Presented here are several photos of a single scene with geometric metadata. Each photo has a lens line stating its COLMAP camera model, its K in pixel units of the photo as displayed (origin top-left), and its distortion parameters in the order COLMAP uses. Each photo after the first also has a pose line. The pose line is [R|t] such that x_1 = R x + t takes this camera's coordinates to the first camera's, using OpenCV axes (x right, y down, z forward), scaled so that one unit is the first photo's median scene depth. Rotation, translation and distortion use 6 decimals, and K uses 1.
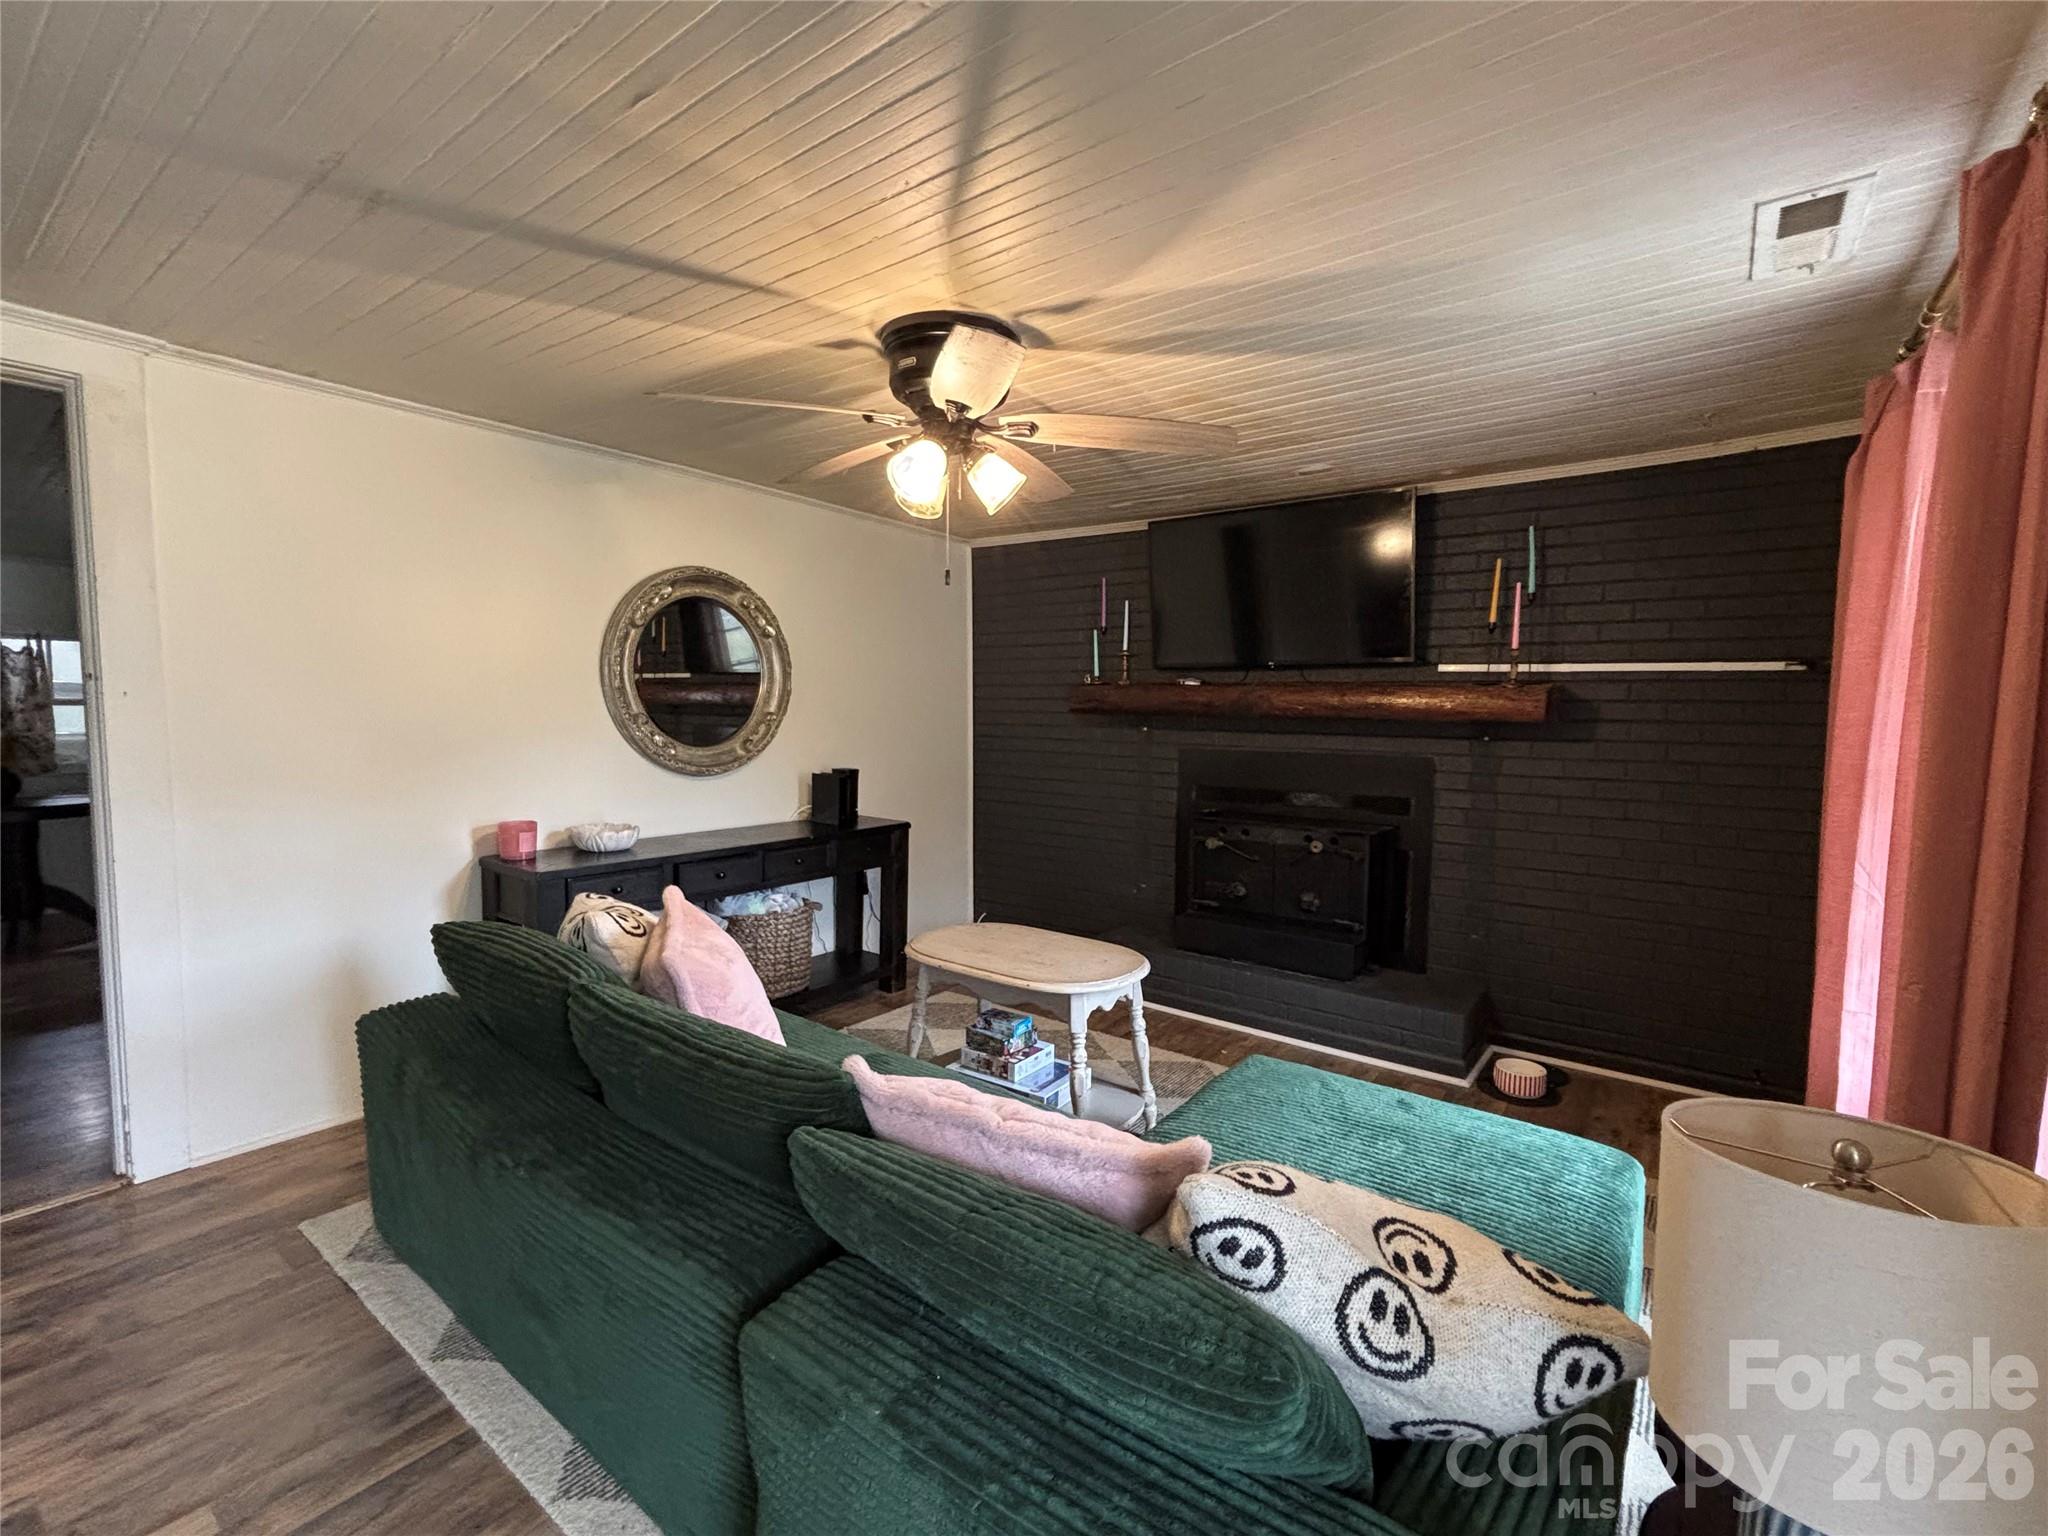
lens RADIAL K [[905.5, 0, 1022.2], [0, 905.5, 773.8], [0, 0, 1]] dist [-0.002144, -0.000230]
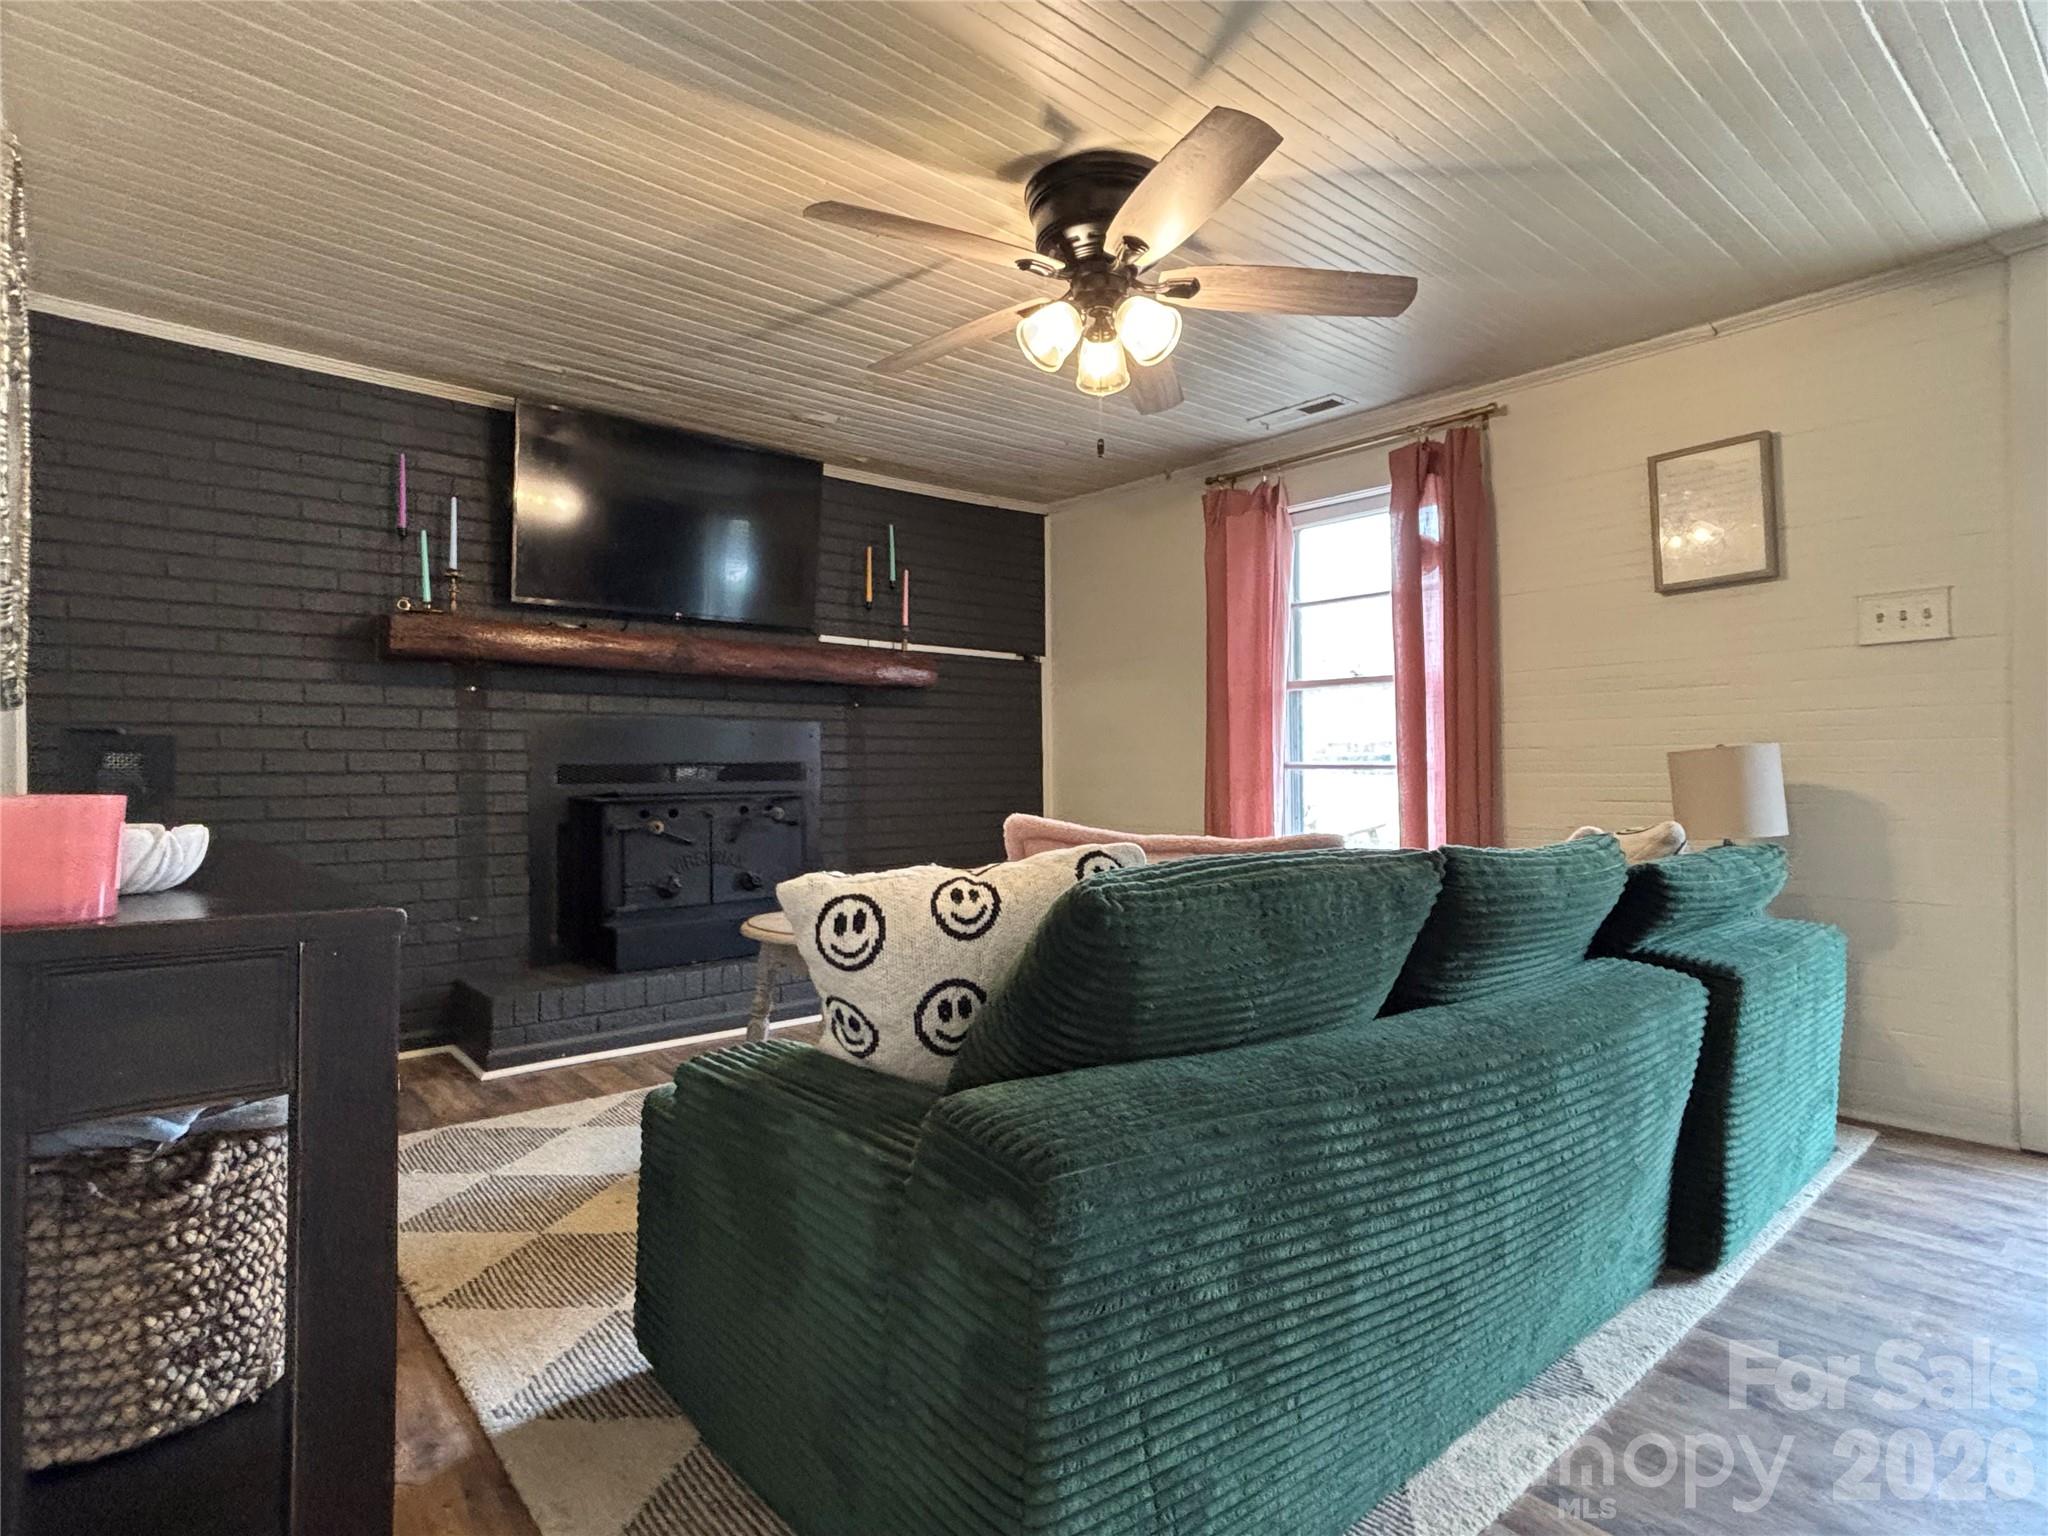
lens RADIAL K [[1018.2, 0, 1022.1], [0, 1018.2, 766.2], [0, 0, 1]] dist [0.003573, -0.000002]
pose [[0.239876, -0.011771, 0.970732, -0.666193], [0.079684, 0.996791, -0.007603, 0.062824], [-0.967528, 0.079175, 0.240044, 0.519539]]
